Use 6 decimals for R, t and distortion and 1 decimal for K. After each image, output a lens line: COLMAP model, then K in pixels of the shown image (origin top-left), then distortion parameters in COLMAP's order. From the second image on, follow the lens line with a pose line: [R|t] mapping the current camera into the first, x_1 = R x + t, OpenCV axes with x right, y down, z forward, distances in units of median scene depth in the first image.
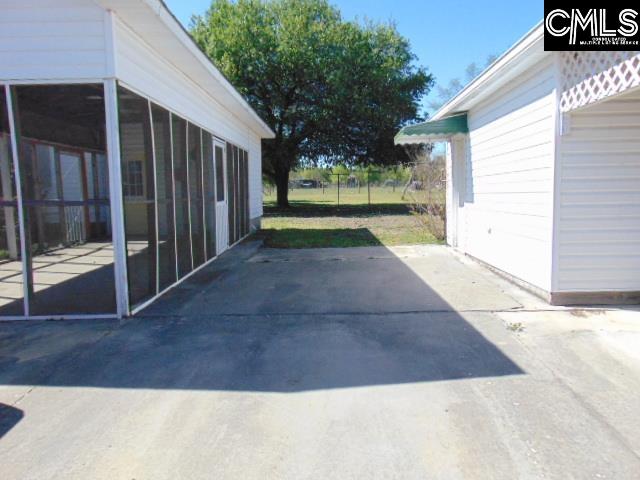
lens RADIAL K [[477.7, 0, 321.6], [0, 477.7, 239.5], [0, 0, 1]] dist [-0.033774, 0.062289]
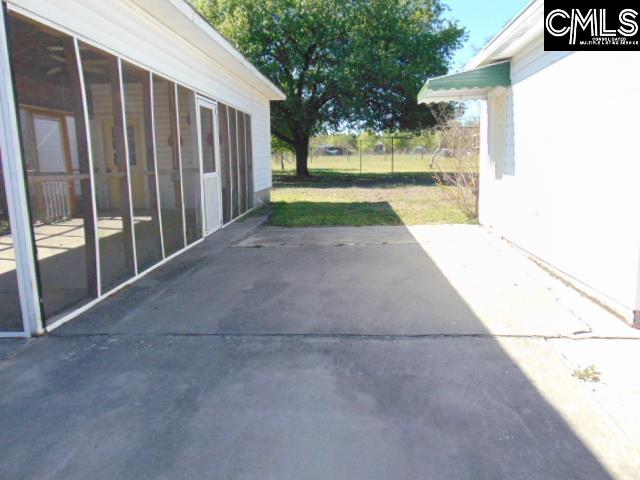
lens RADIAL K [[477.7, 0, 321.6], [0, 477.7, 239.5], [0, 0, 1]] dist [-0.033774, 0.062289]
pose [[0.998331, 0.007584, -0.057257, 0.034736], [-0.003707, 0.997711, 0.067514, -0.018306], [0.057638, -0.067189, 0.996074, 0.148004]]
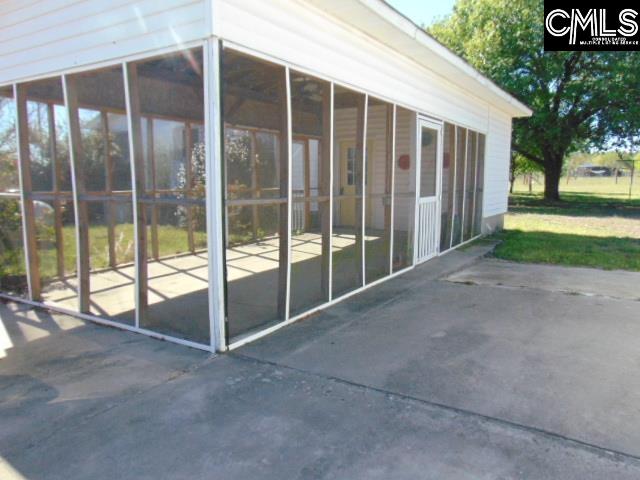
lens RADIAL K [[477.7, 0, 321.6], [0, 477.7, 239.5], [0, 0, 1]] dist [-0.033774, 0.062289]
pose [[0.847902, 0.082658, -0.523670, 0.057674], [-0.067568, 0.996564, 0.047899, -0.033004], [0.525830, -0.005230, 0.850573, 0.212907]]
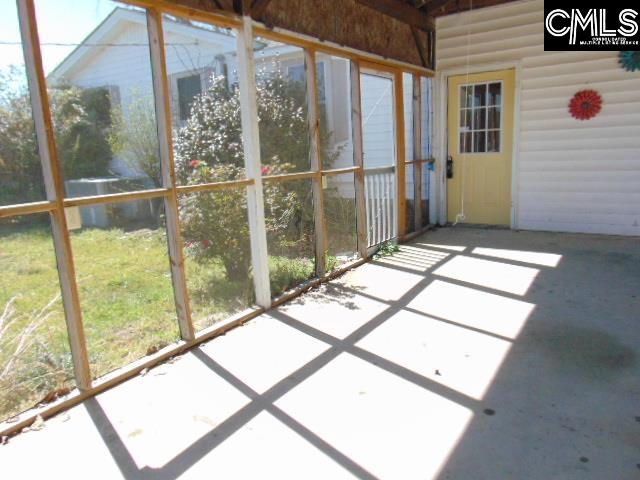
lens RADIAL K [[477.7, 0, 321.6], [0, 477.7, 239.5], [0, 0, 1]] dist [-0.033774, 0.062289]
pose [[0.831914, 0.086000, -0.548199, -0.316236], [-0.023108, 0.992430, 0.120621, -0.072090], [0.554423, -0.087679, 0.827604, 0.587410]]
